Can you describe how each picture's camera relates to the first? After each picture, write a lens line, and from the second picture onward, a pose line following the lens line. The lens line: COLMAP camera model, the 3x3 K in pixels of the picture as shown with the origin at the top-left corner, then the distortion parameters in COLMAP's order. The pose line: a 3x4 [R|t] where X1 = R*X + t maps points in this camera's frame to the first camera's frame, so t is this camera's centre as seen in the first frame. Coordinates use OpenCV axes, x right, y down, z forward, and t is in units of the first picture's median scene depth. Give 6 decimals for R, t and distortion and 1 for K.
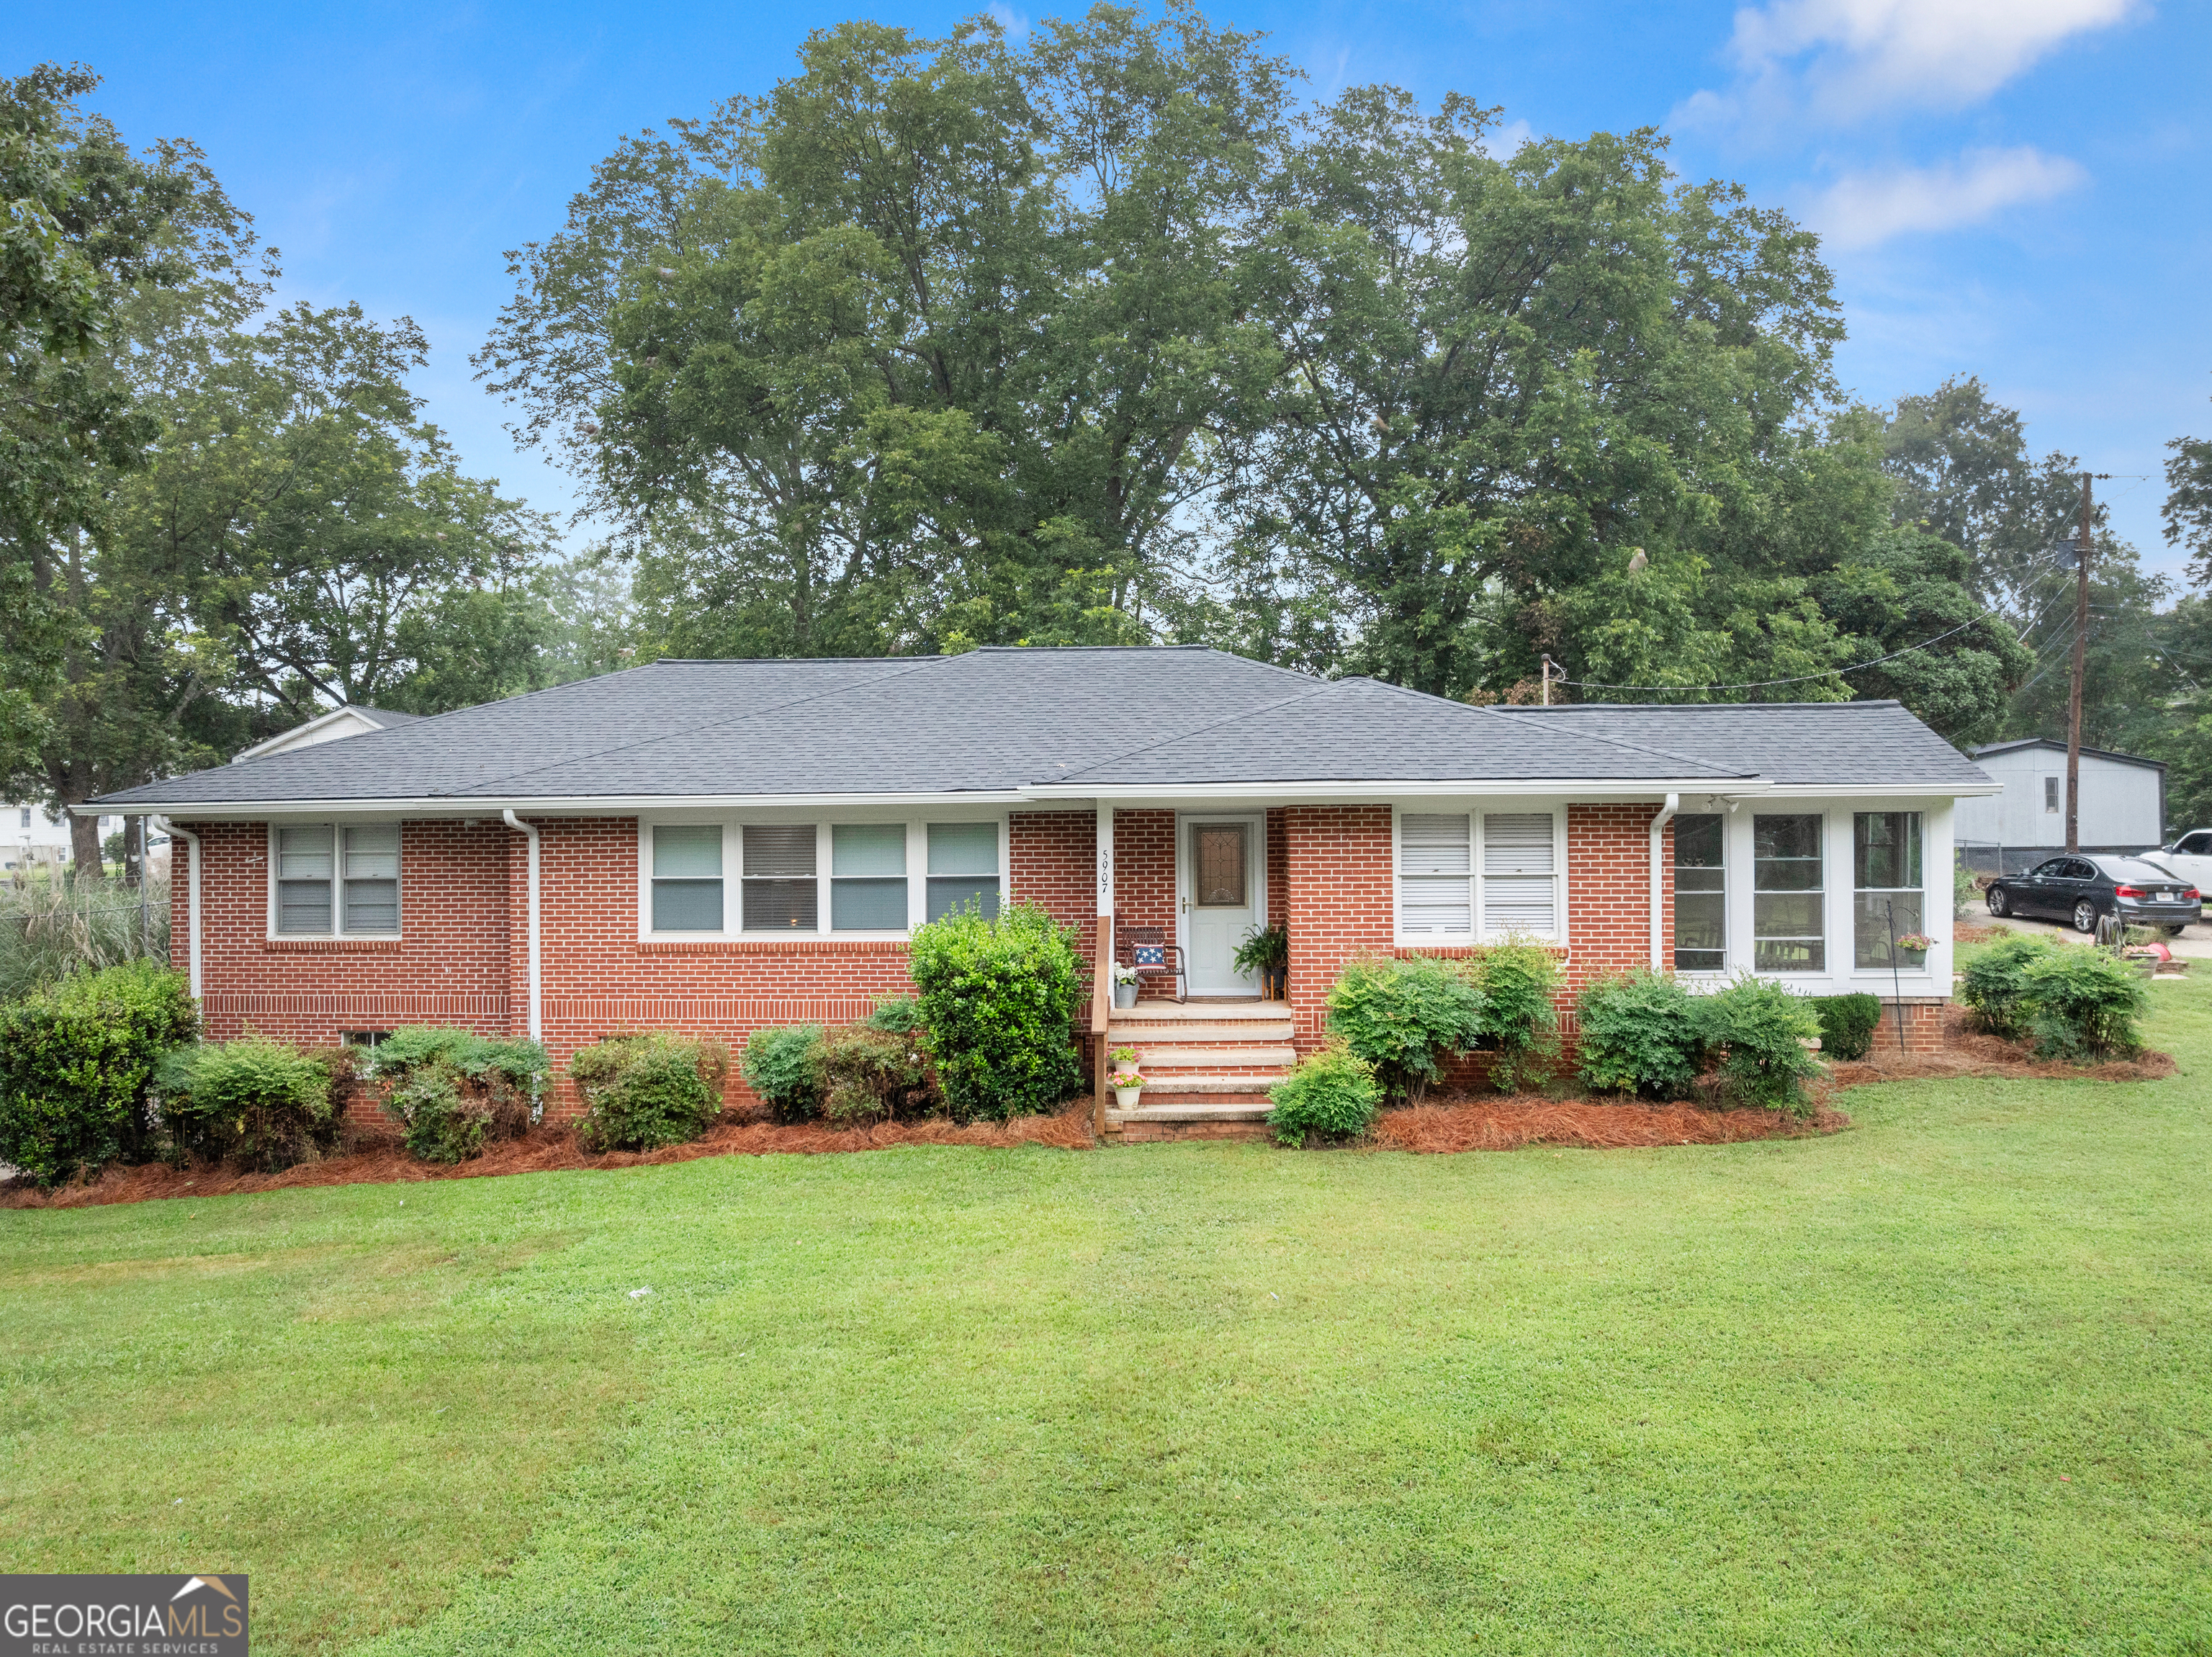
lens RADIAL K [[1545.7, 0, 1119.1], [0, 1545.7, 834.4], [0, 0, 1]] dist [-0.035035, -0.005071]
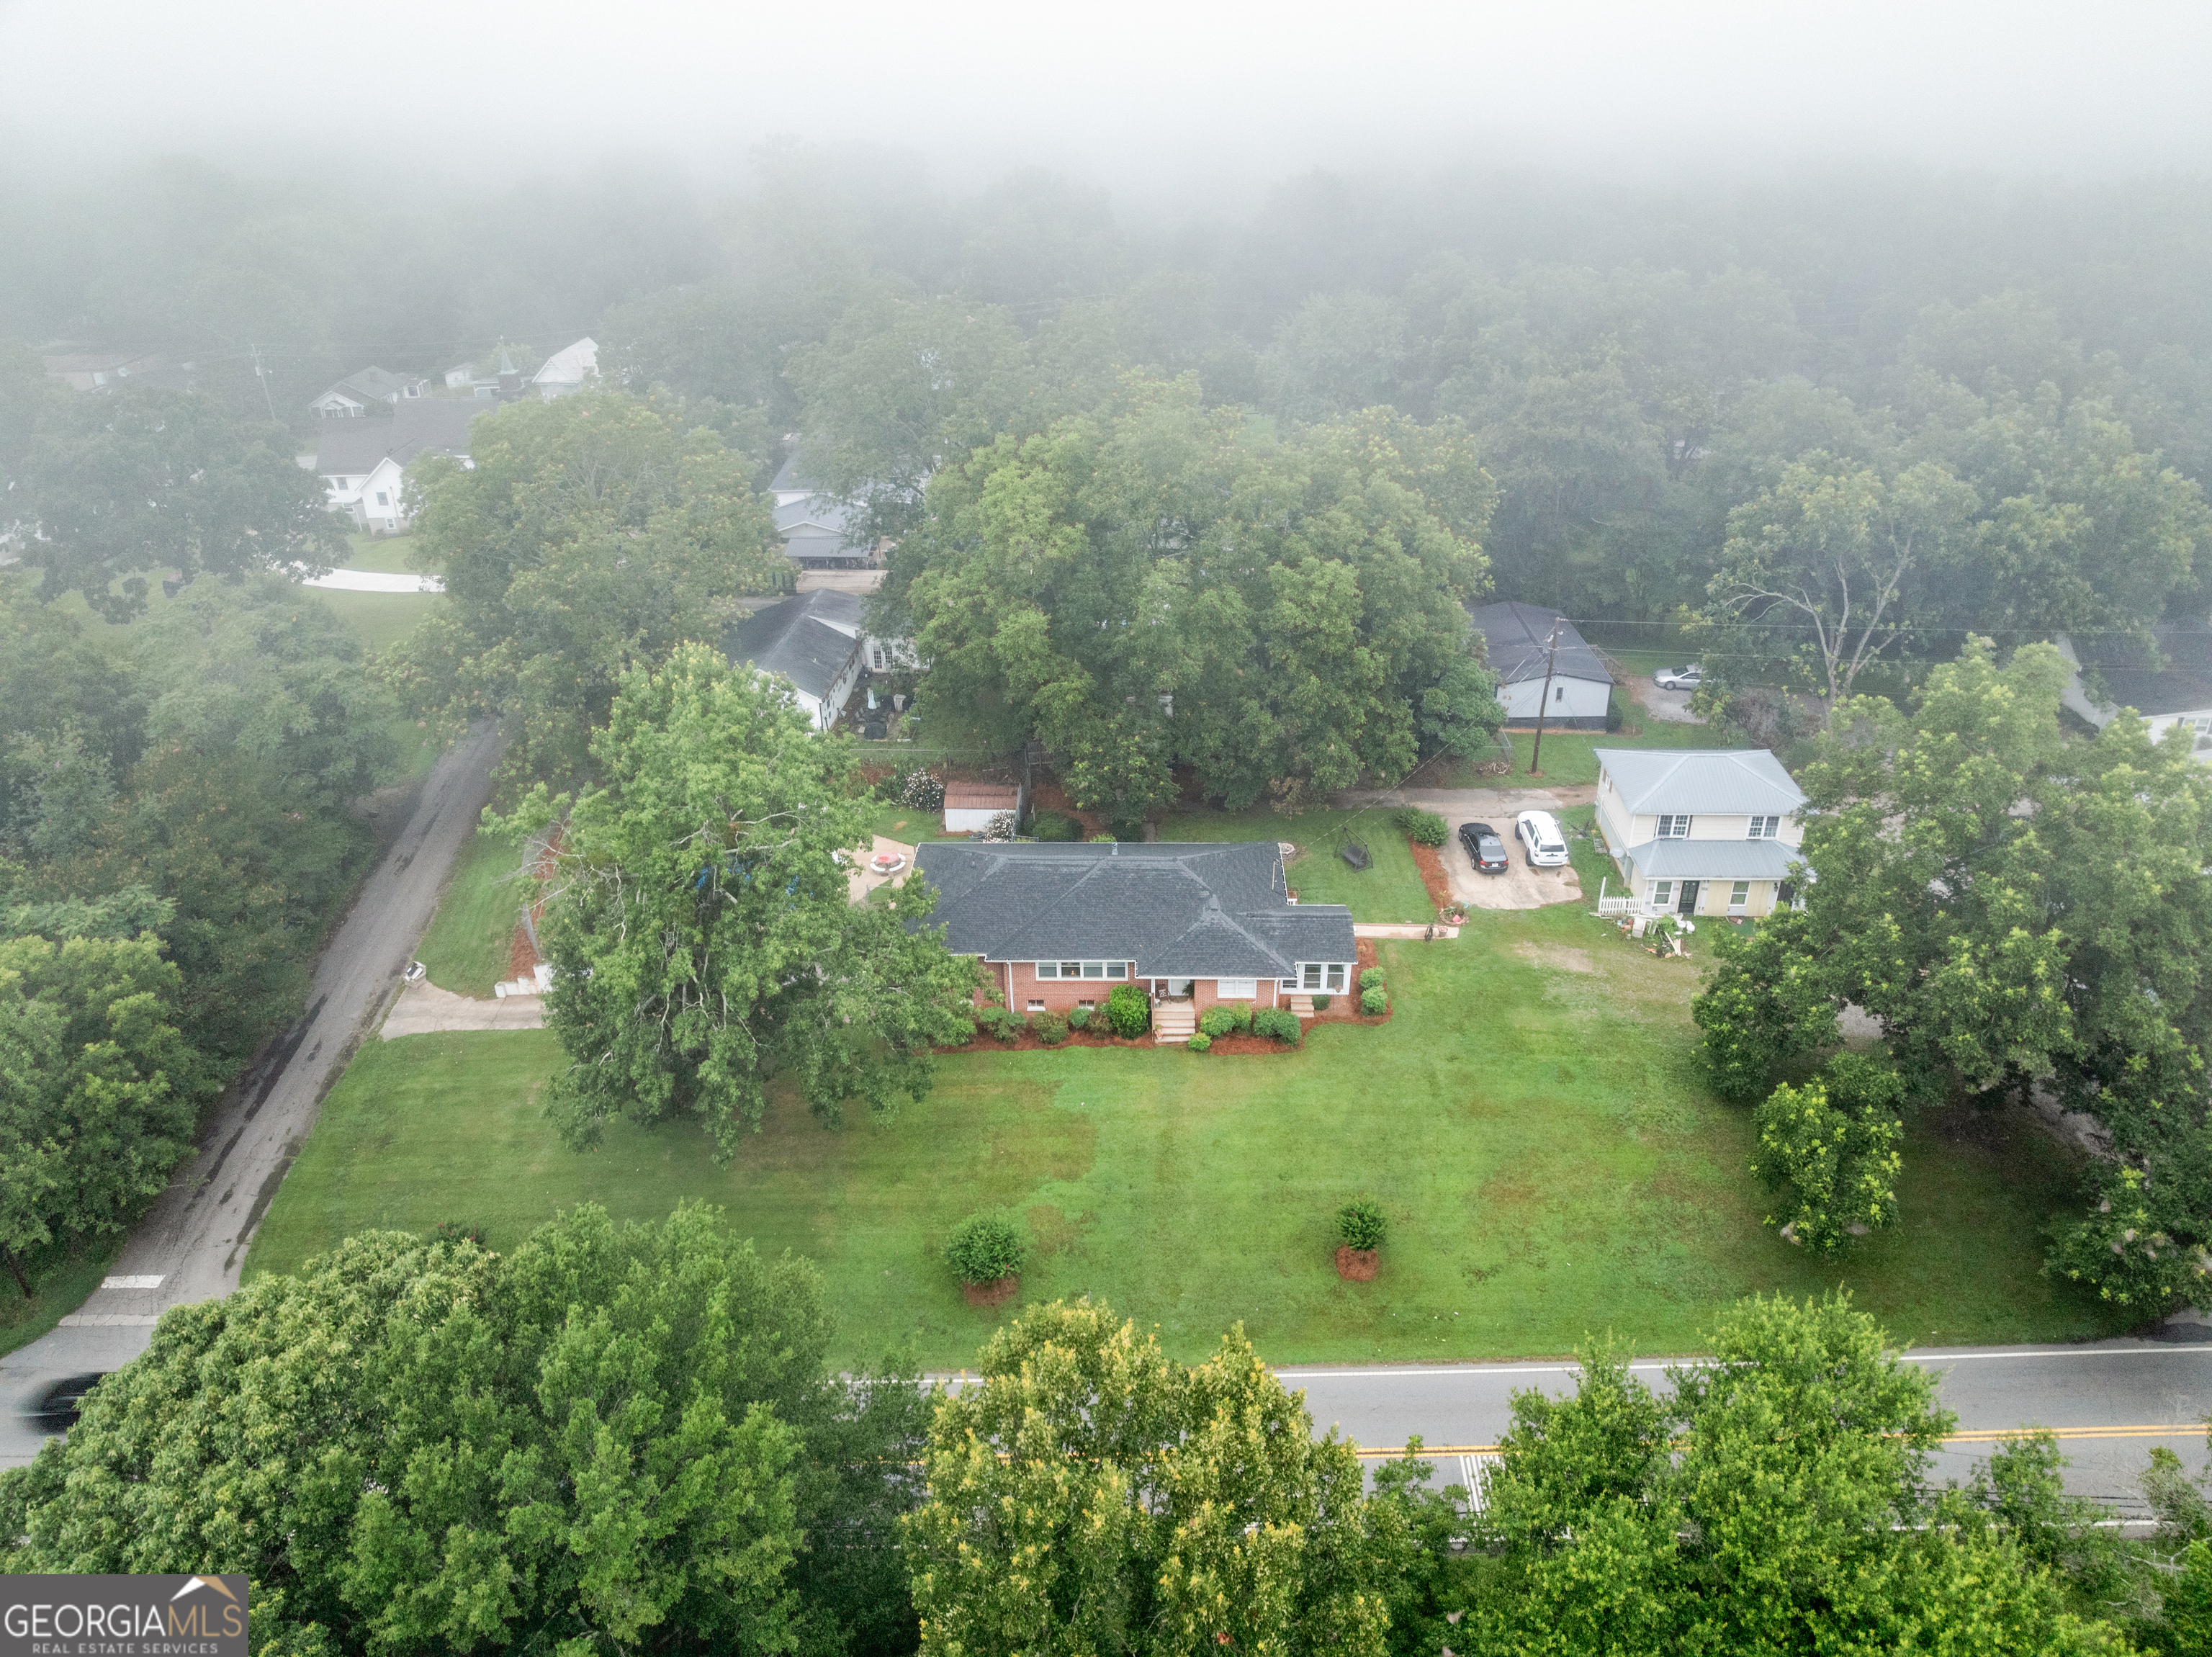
lens RADIAL K [[1545.7, 0, 1126.4], [0, 1545.7, 820.8], [0, 0, 1]] dist [-0.035035, -0.005071]
pose [[0.998817, -0.023564, 0.042541, -0.241140], [-0.000341, 0.871346, 0.490669, -2.332839], [-0.048630, -0.490103, 0.870307, -2.392607]]
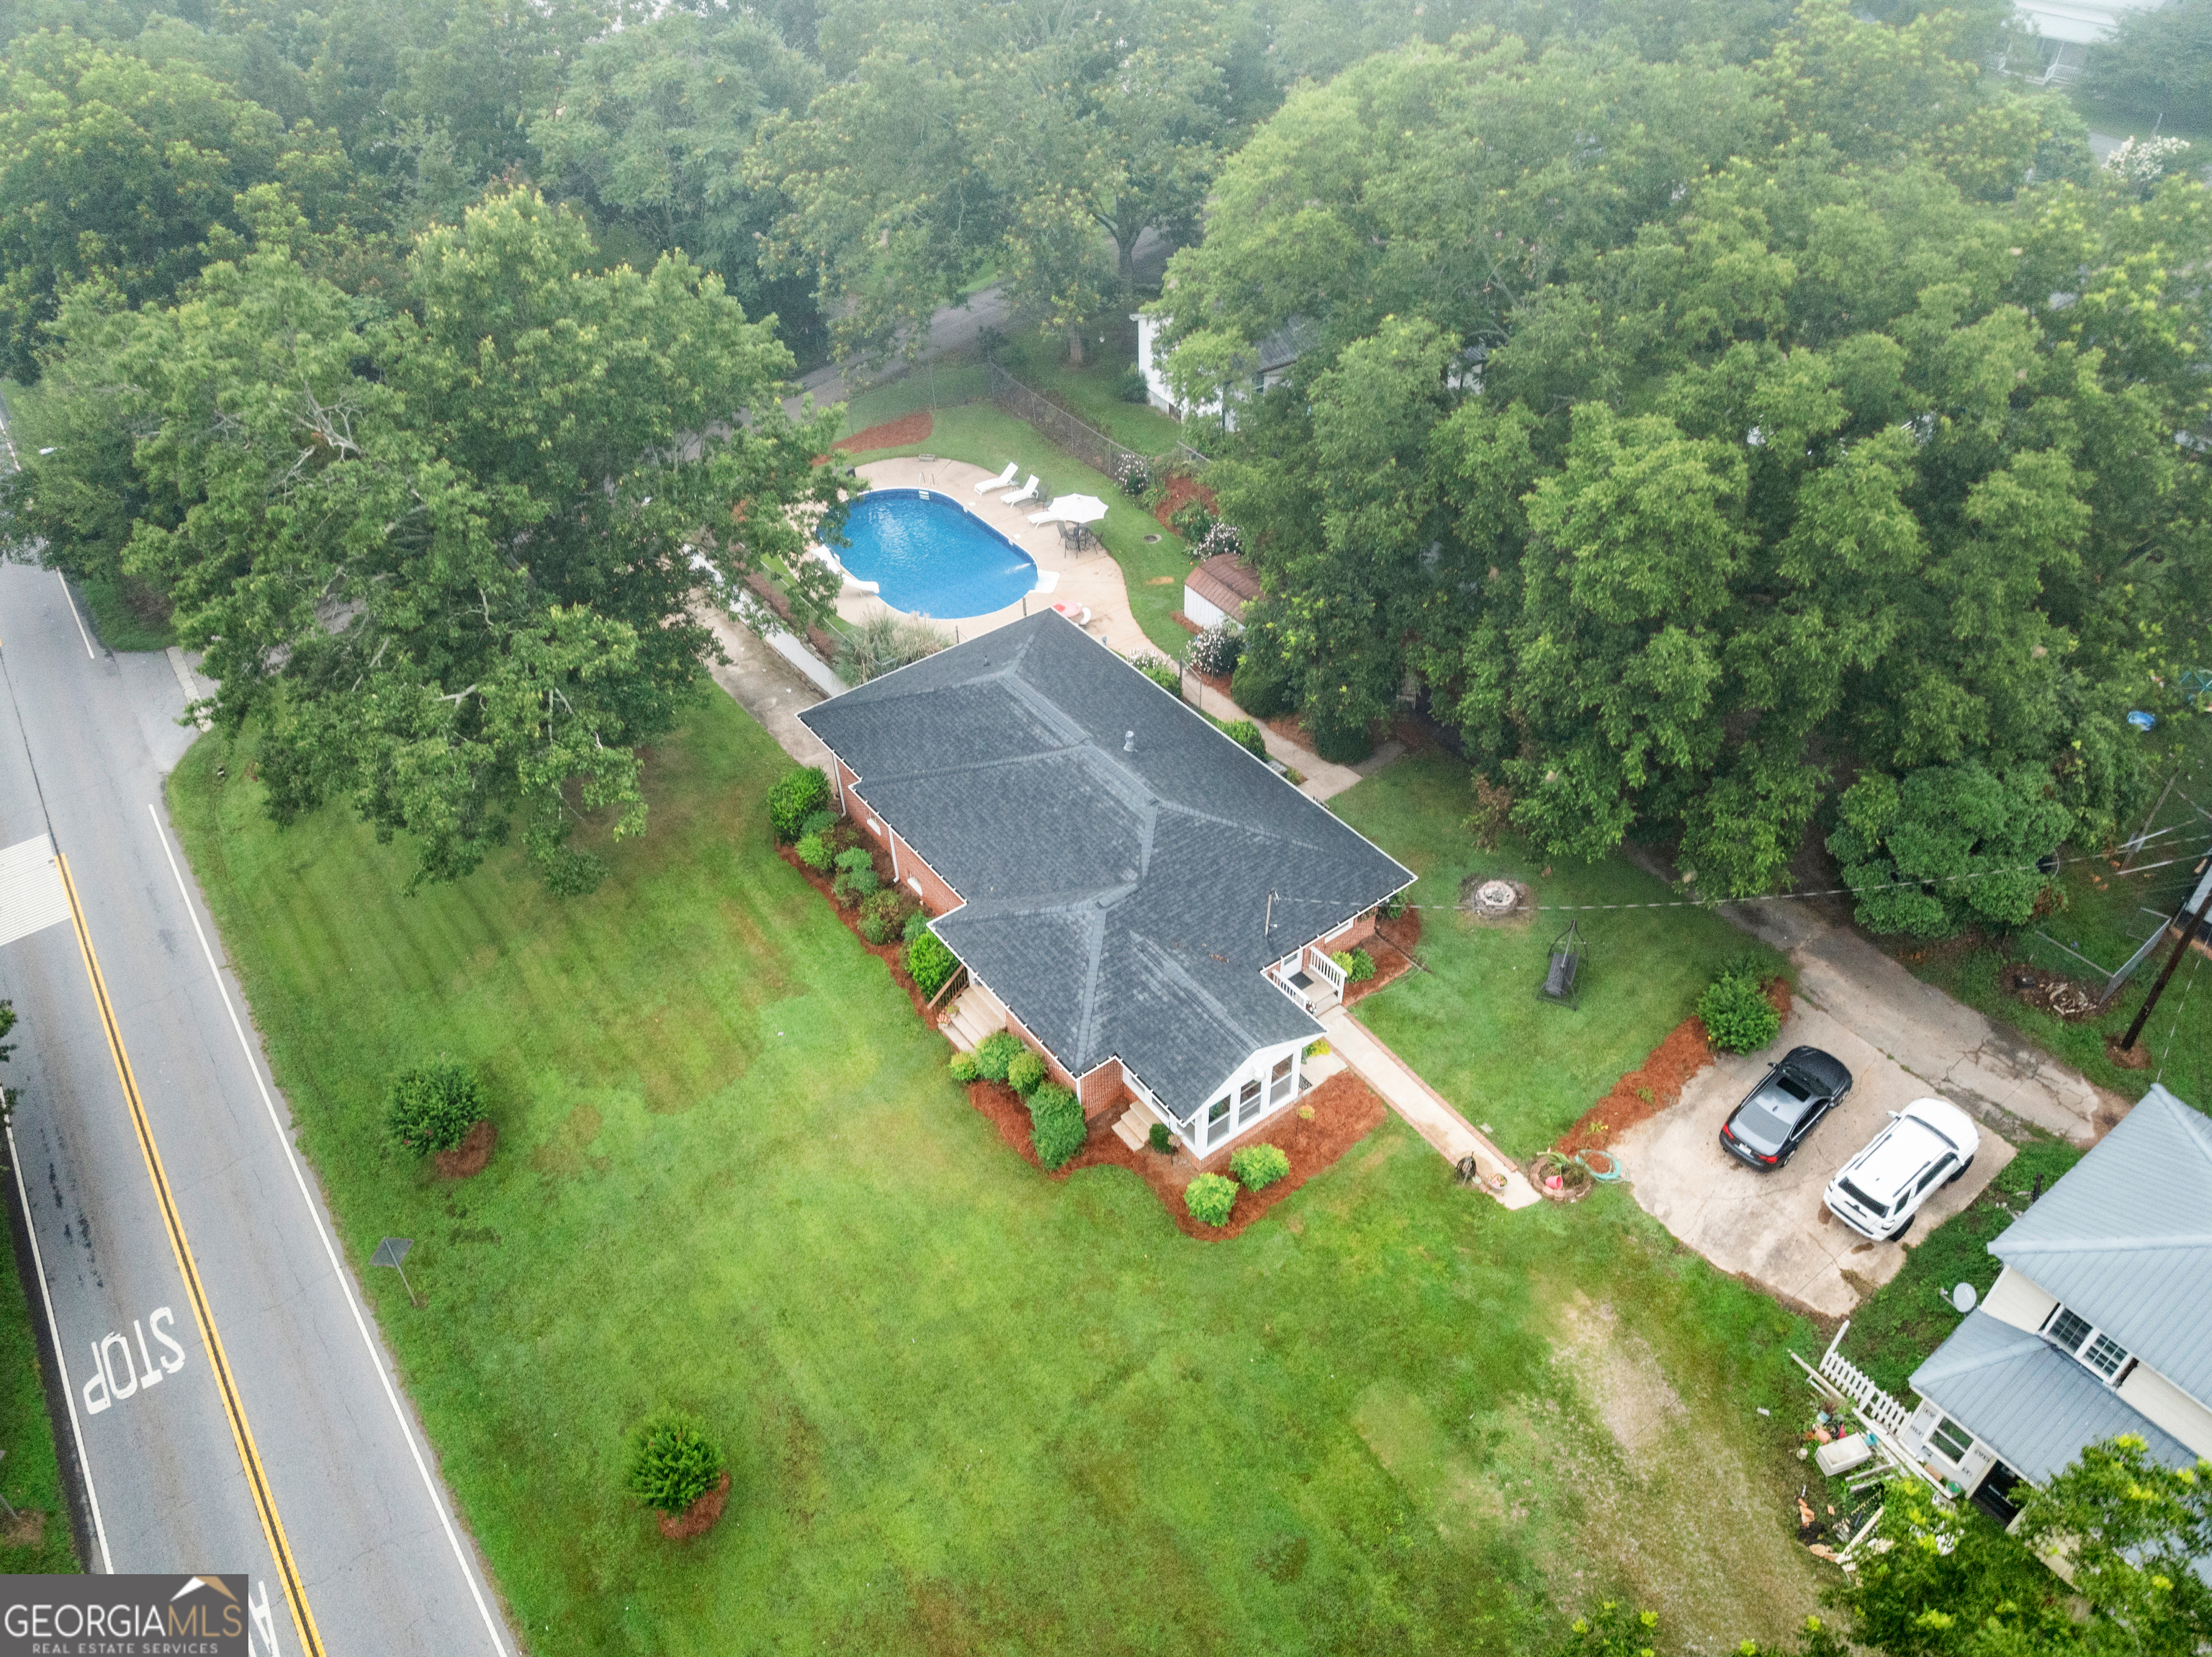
lens RADIAL K [[1545.7, 0, 1134.8], [0, 1545.7, 834.2], [0, 0, 1]] dist [-0.035035, -0.005071]
pose [[0.659848, 0.494353, -0.565876, 1.536872], [0.024305, 0.738661, 0.673639, -1.844740], [0.751006, -0.458253, 0.475389, -0.010304]]
